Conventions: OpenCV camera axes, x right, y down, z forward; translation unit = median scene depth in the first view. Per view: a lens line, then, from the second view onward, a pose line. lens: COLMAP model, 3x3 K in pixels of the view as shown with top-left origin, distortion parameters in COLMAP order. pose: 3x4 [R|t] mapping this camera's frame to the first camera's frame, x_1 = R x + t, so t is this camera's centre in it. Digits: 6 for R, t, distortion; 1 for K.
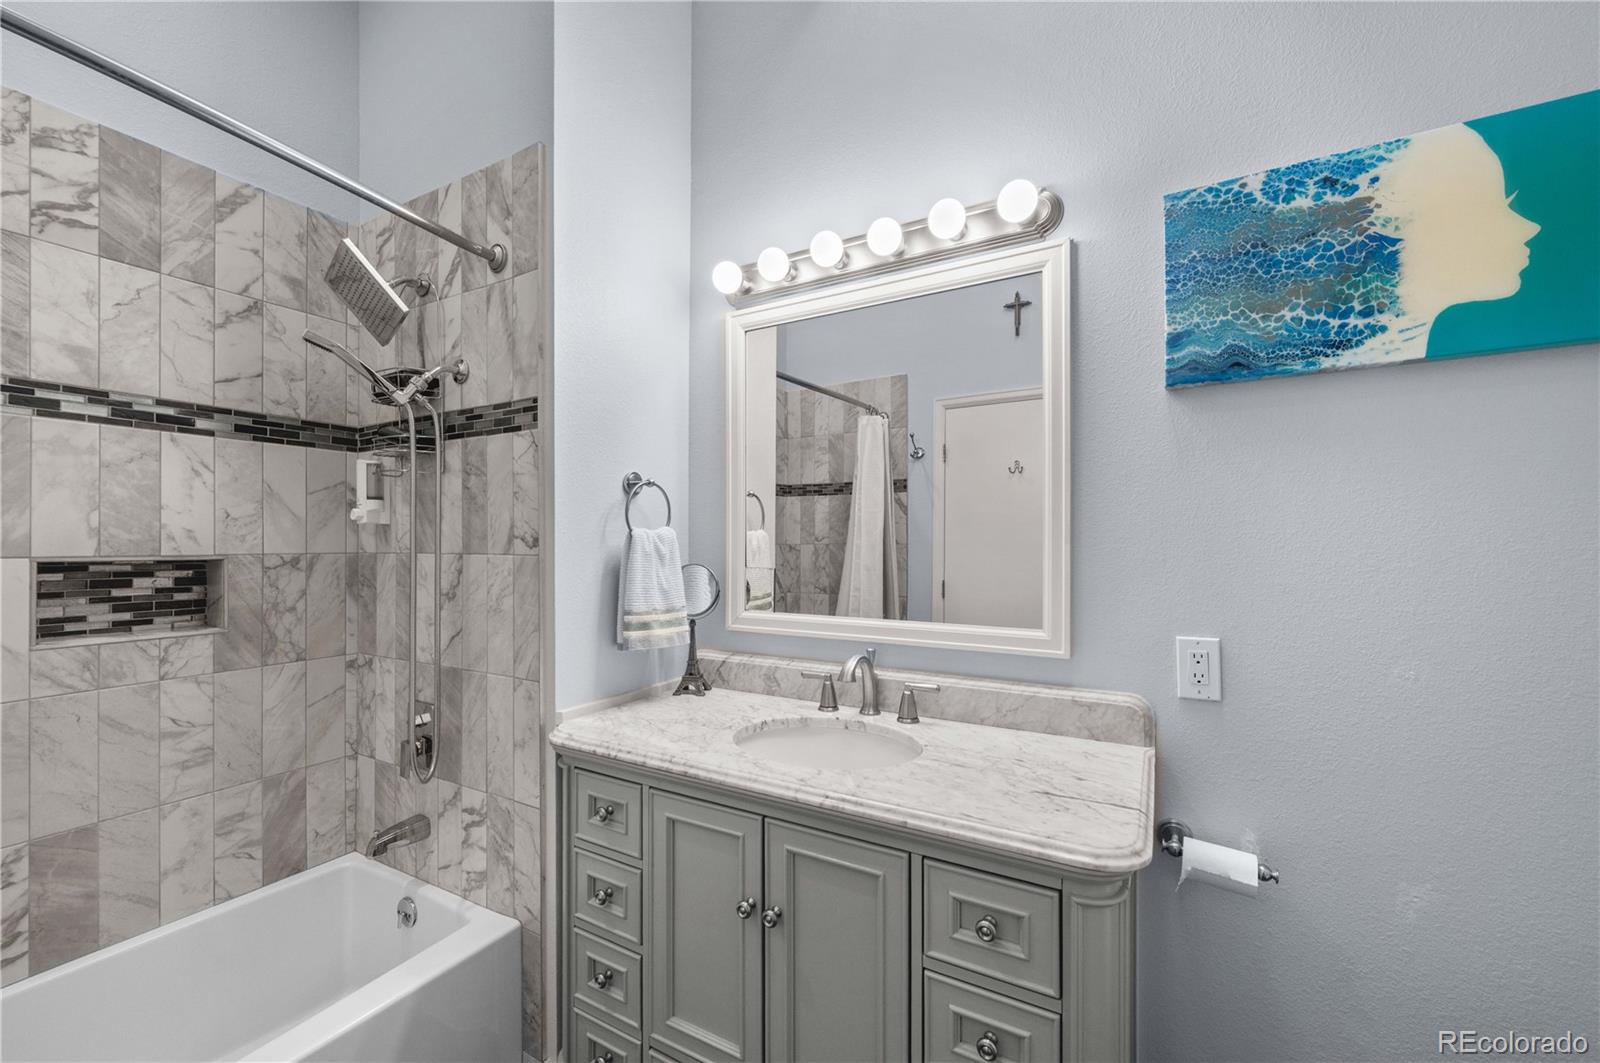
lens RADIAL K [[635.4, 0, 790.2], [0, 635.4, 538.6], [0, 0, 1]] dist [0.000642, -0.001336]
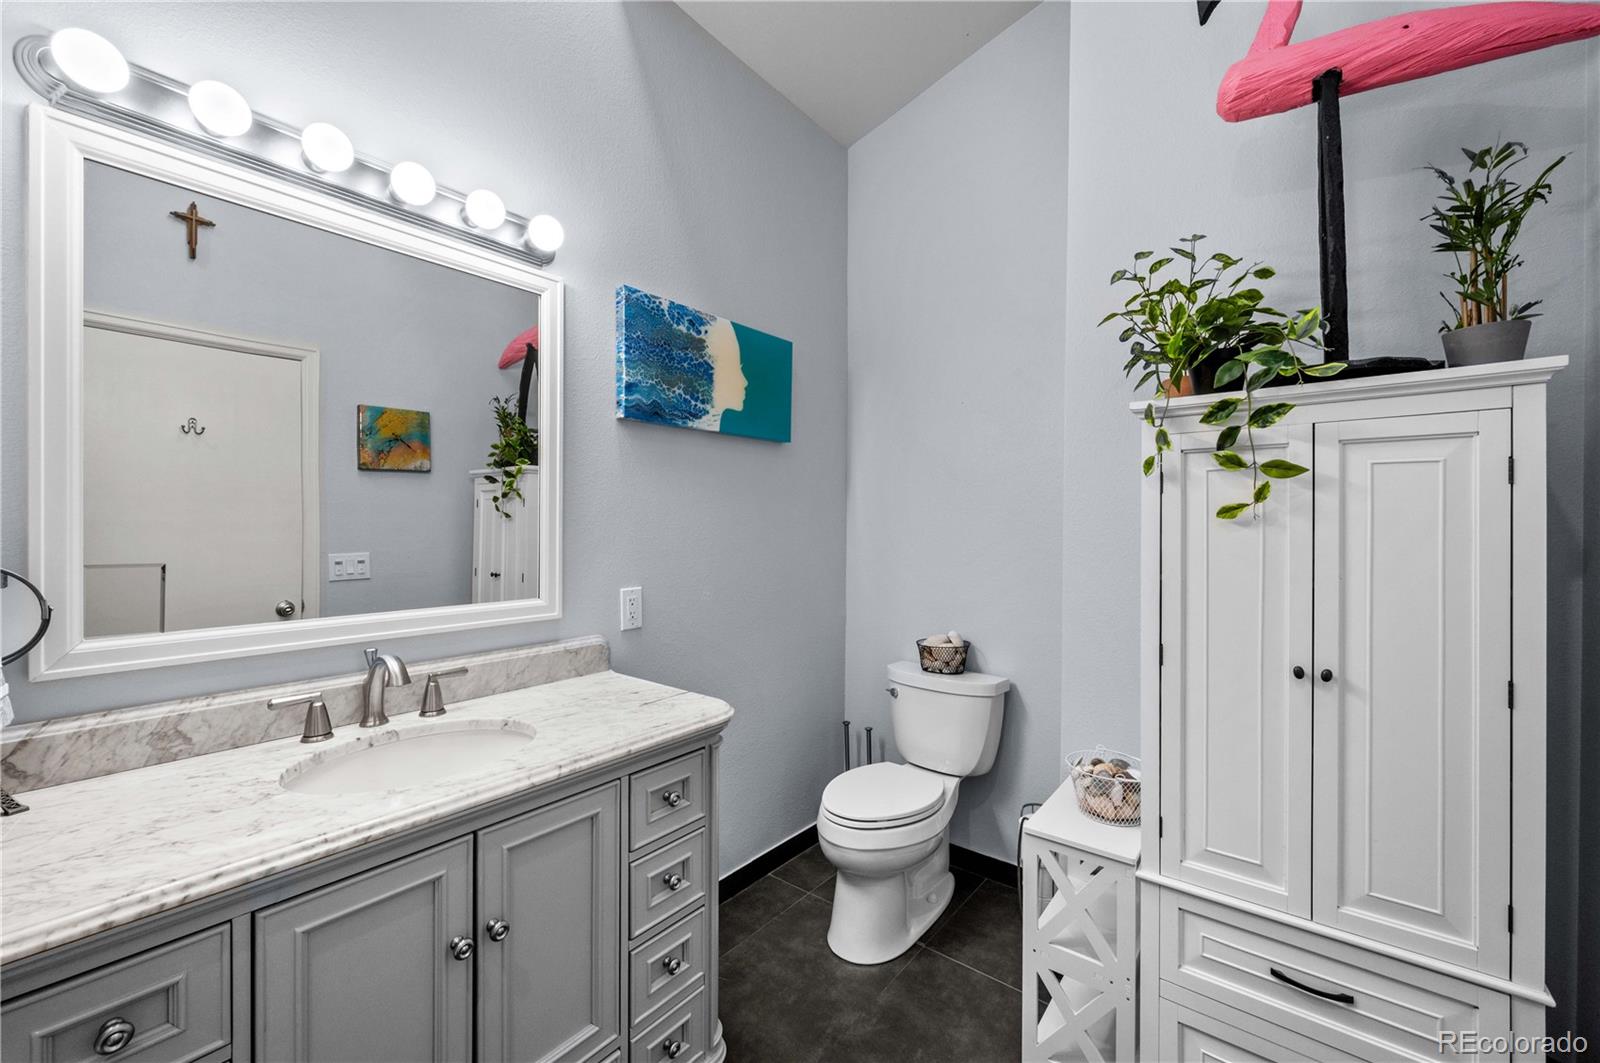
lens RADIAL K [[635.4, 0, 787.5], [0, 635.4, 527.7], [0, 0, 1]] dist [0.000642, -0.001336]
pose [[0.163039, -0.003412, 0.986614, -0.805750], [-0.008112, 0.999956, 0.004799, 0.002736], [-0.986586, -0.008786, 0.163004, 0.405693]]
